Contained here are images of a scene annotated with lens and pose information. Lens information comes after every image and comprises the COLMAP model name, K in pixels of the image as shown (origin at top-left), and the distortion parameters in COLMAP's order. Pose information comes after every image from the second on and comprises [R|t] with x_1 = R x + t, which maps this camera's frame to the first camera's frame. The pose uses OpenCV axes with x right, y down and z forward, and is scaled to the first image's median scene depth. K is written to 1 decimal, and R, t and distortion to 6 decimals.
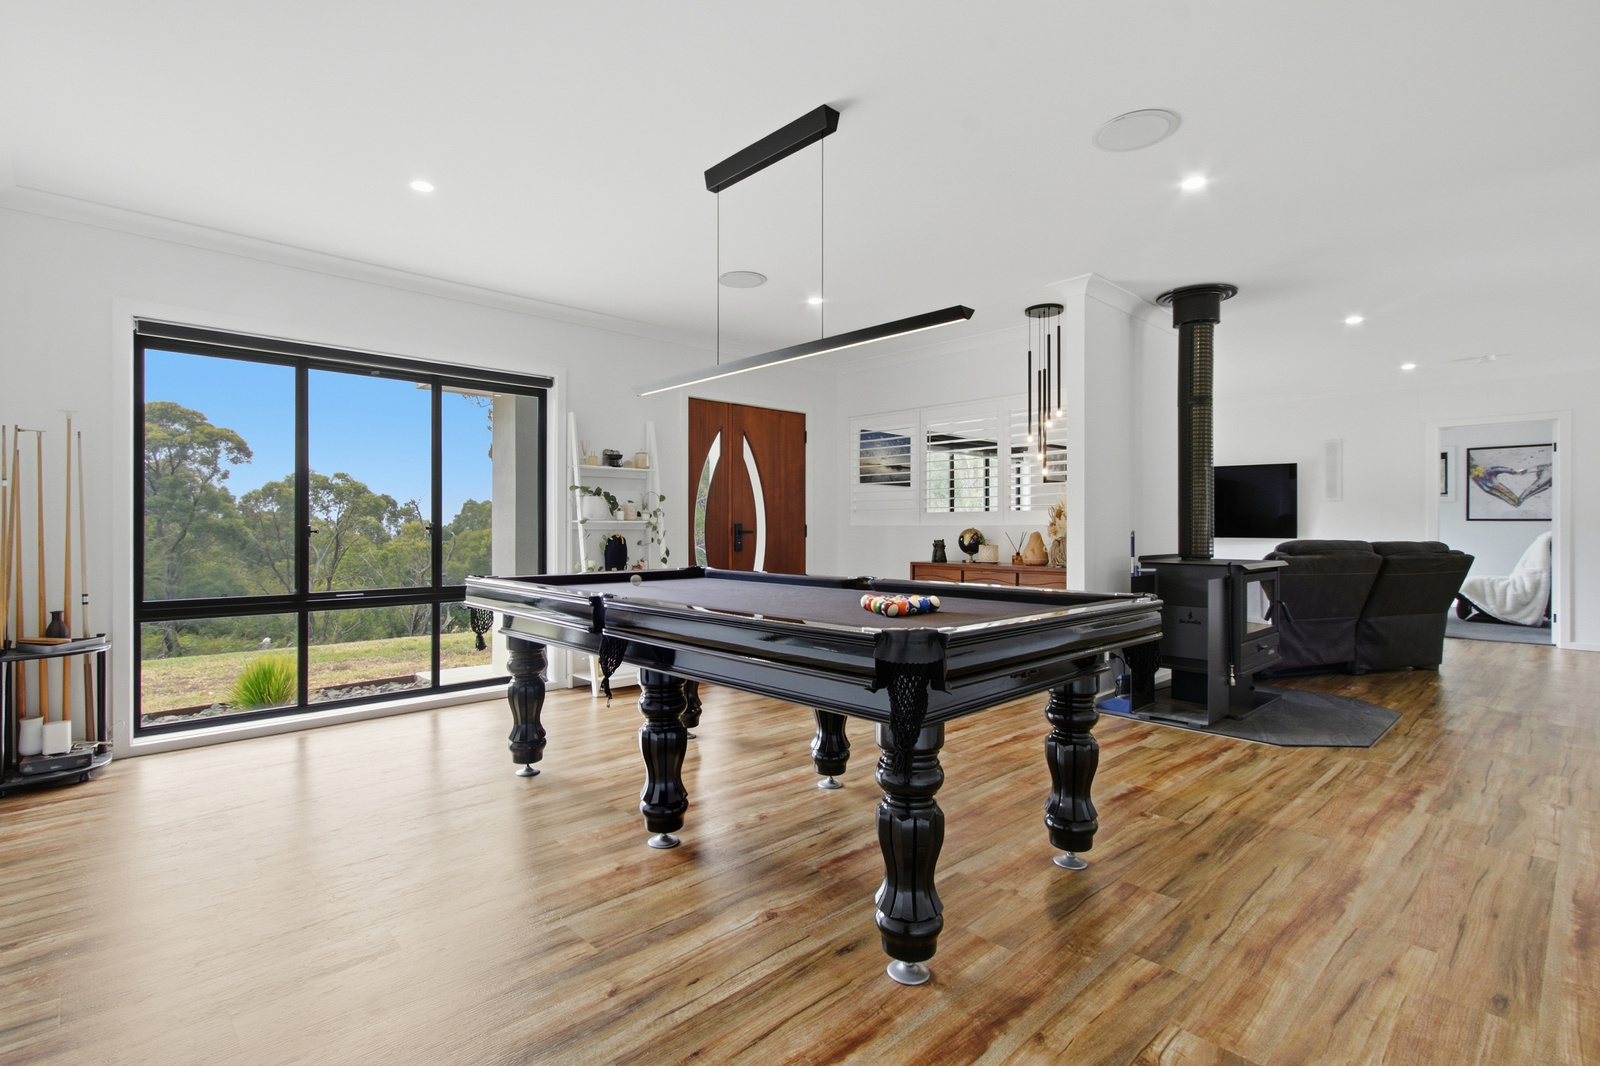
lens RADIAL K [[738.1, 0, 831.2], [0, 738.1, 520.8], [0, 0, 1]] dist [0.005243, -0.002906]
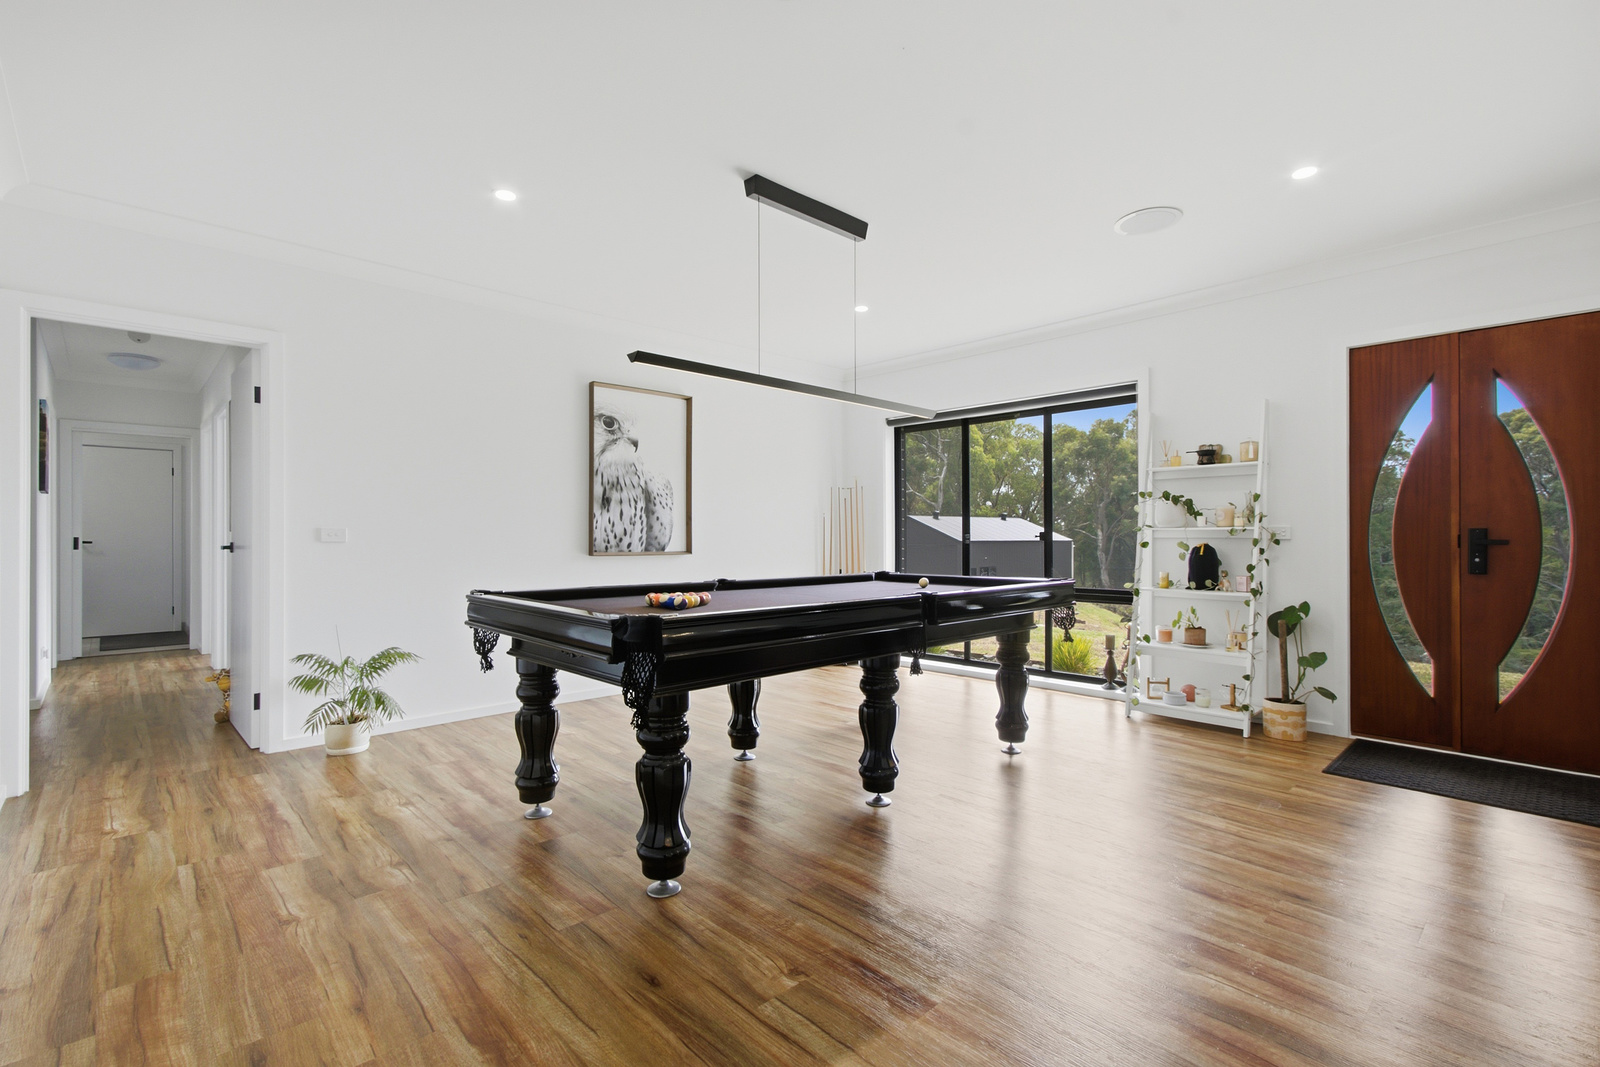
lens RADIAL K [[738.1, 0, 783.5], [0, 738.1, 530.6], [0, 0, 1]] dist [0.005243, -0.002906]
pose [[-0.030649, -0.008180, -0.999497, 1.047490], [0.010602, 0.999908, -0.008508, 0.009141], [0.999474, -0.010858, -0.030560, 0.978647]]
